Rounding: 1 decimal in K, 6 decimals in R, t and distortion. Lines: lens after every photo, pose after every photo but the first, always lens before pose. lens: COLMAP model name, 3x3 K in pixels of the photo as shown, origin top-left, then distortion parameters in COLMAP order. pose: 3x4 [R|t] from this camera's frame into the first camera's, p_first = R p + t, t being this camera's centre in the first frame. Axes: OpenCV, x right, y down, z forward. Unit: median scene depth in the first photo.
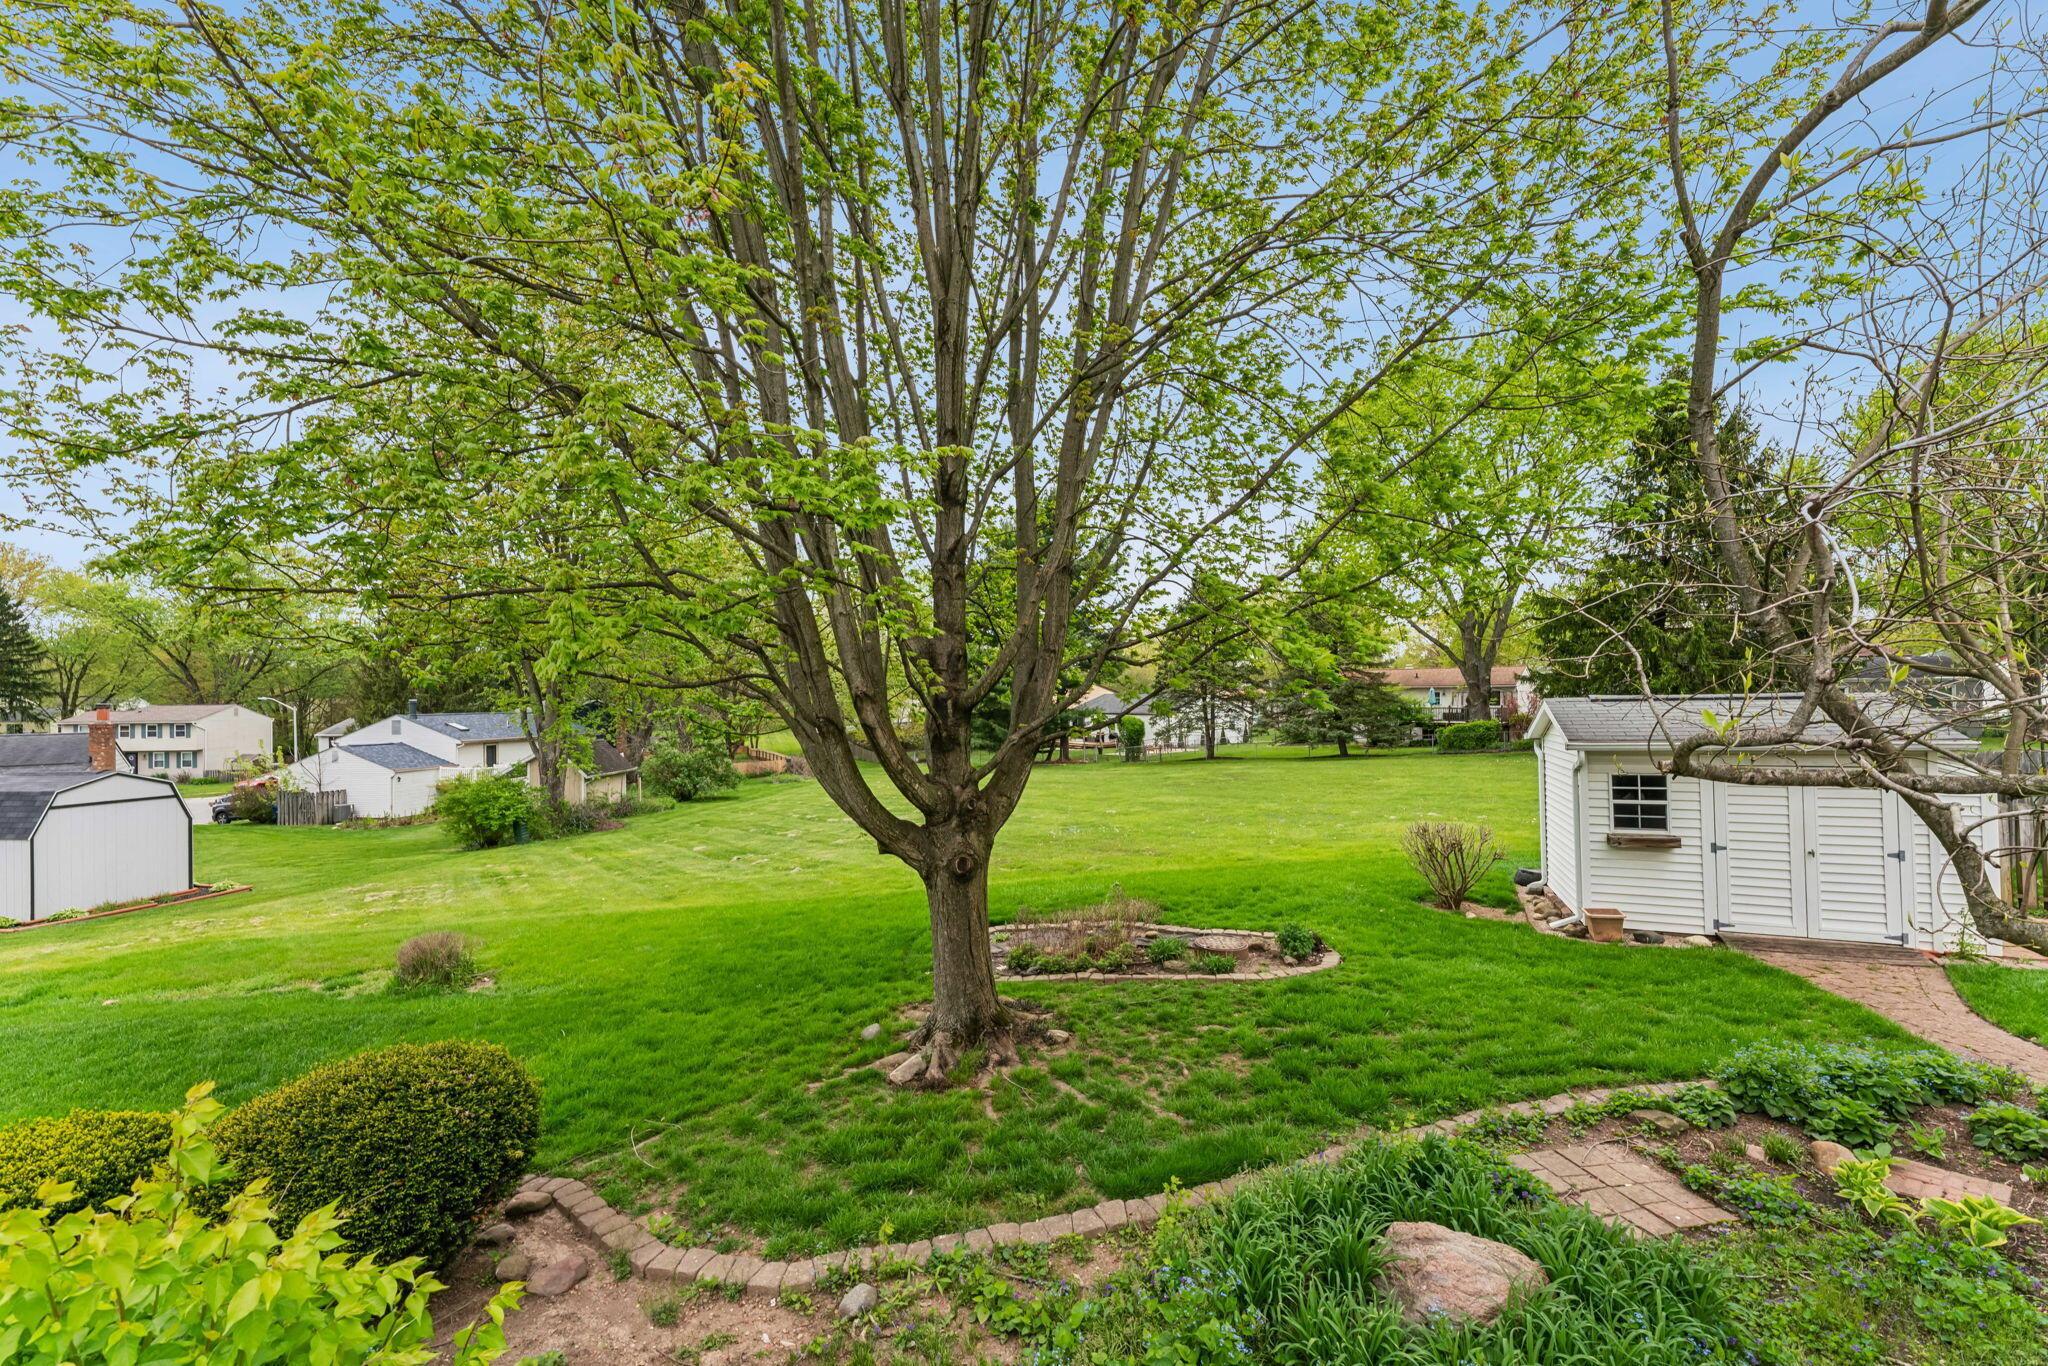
lens RADIAL K [[828.4, 0, 1017.2], [0, 828.4, 684.3], [0, 0, 1]] dist [-0.002670, 0.001142]
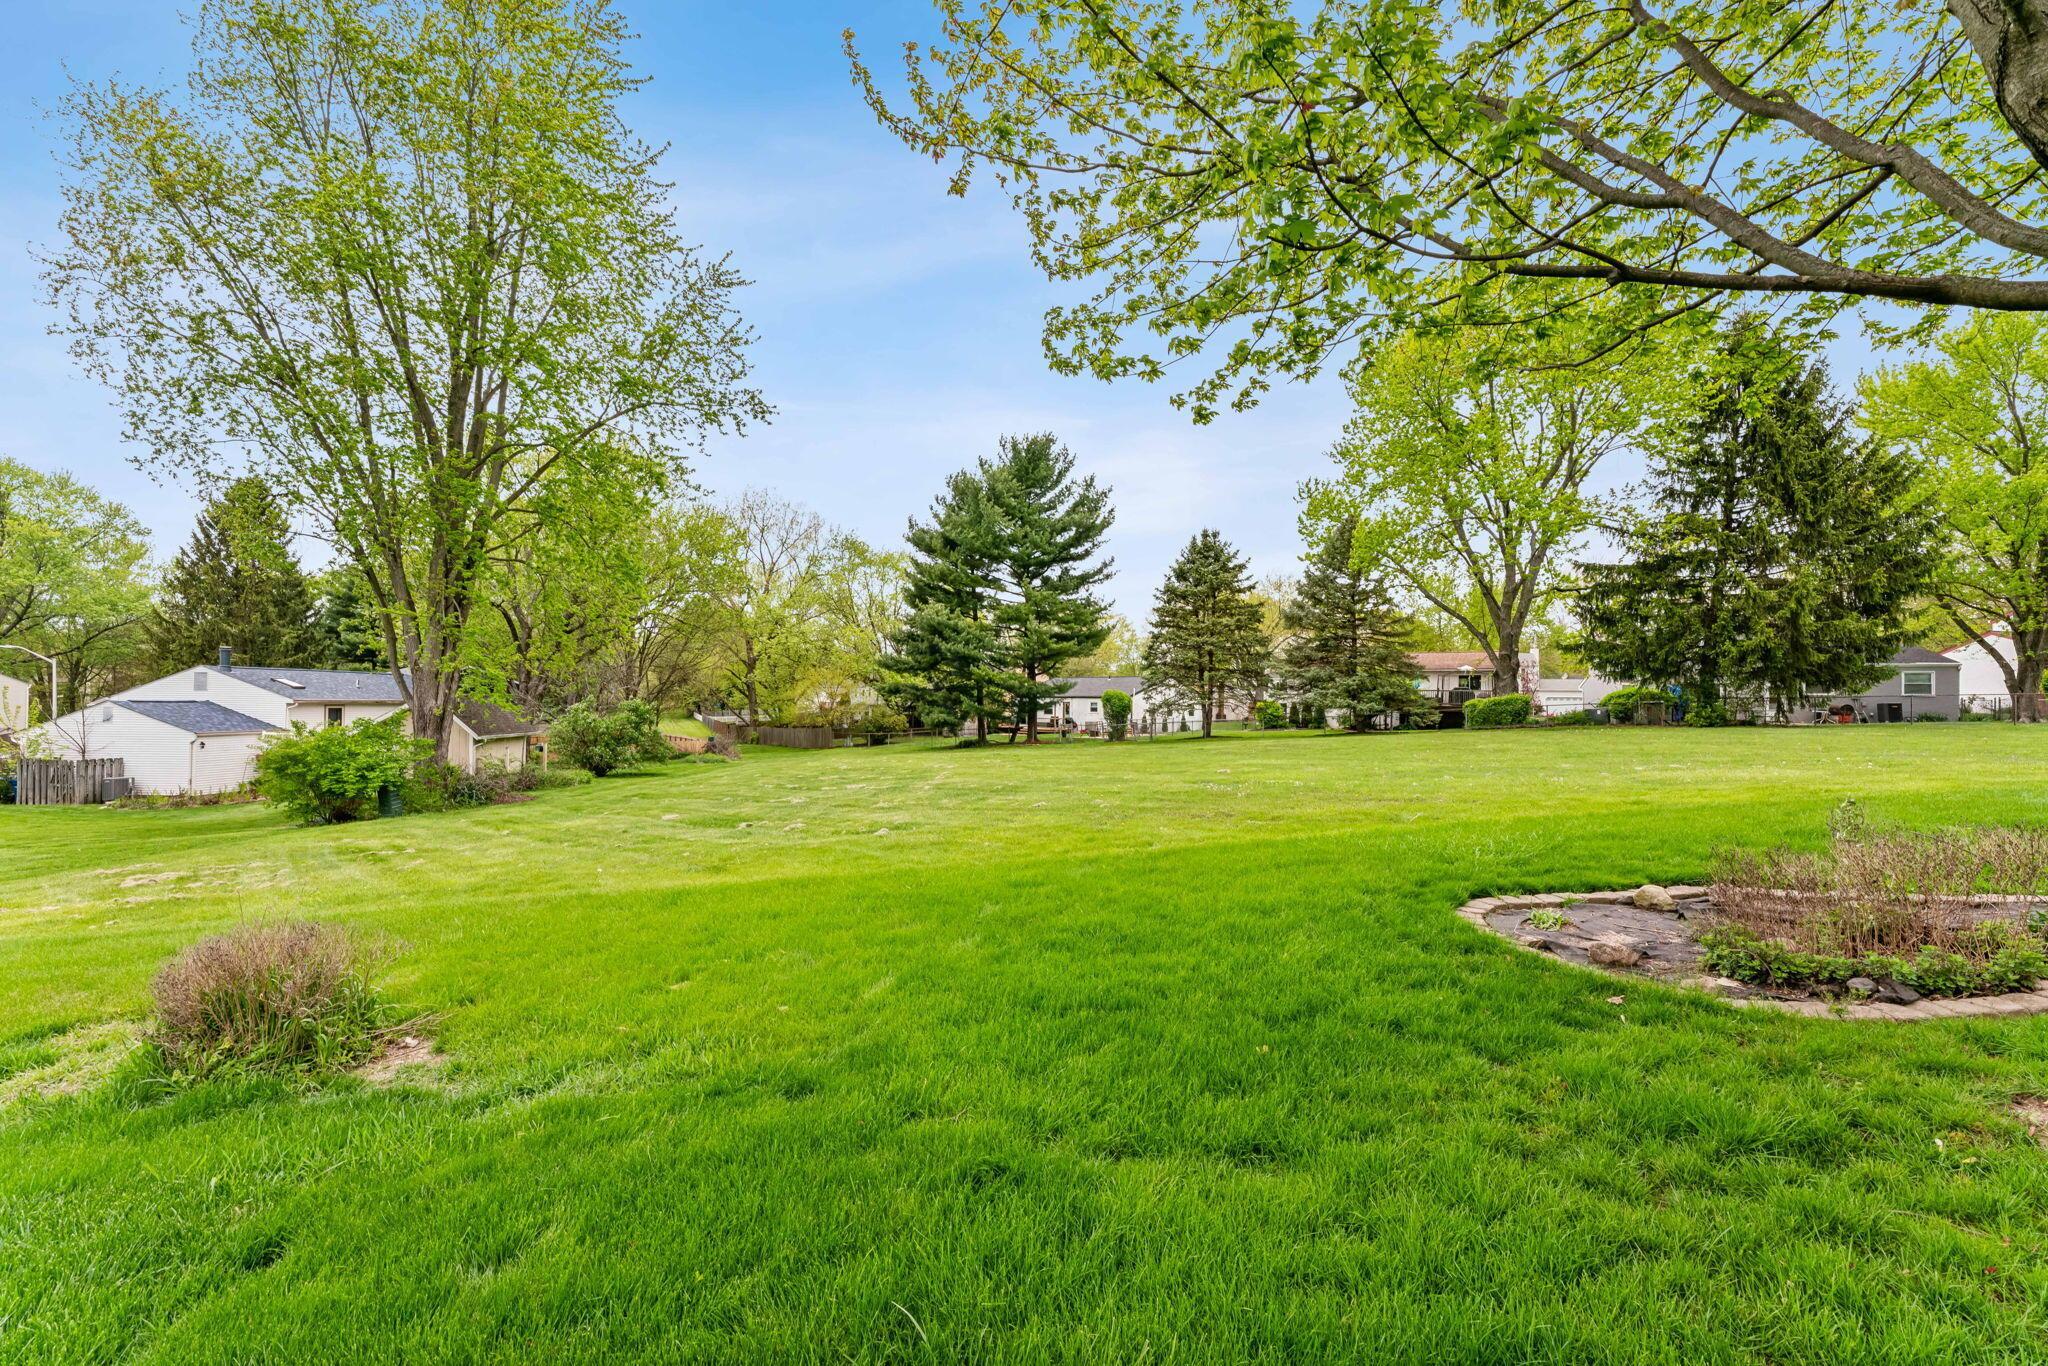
lens RADIAL K [[828.4, 0, 1008.6], [0, 828.4, 687.9], [0, 0, 1]] dist [-0.002670, 0.001142]
pose [[0.991783, 0.020418, 0.126293, -0.115450], [-0.020217, 0.999791, -0.002873, 0.051333], [-0.126326, 0.000296, 0.991989, 0.160529]]
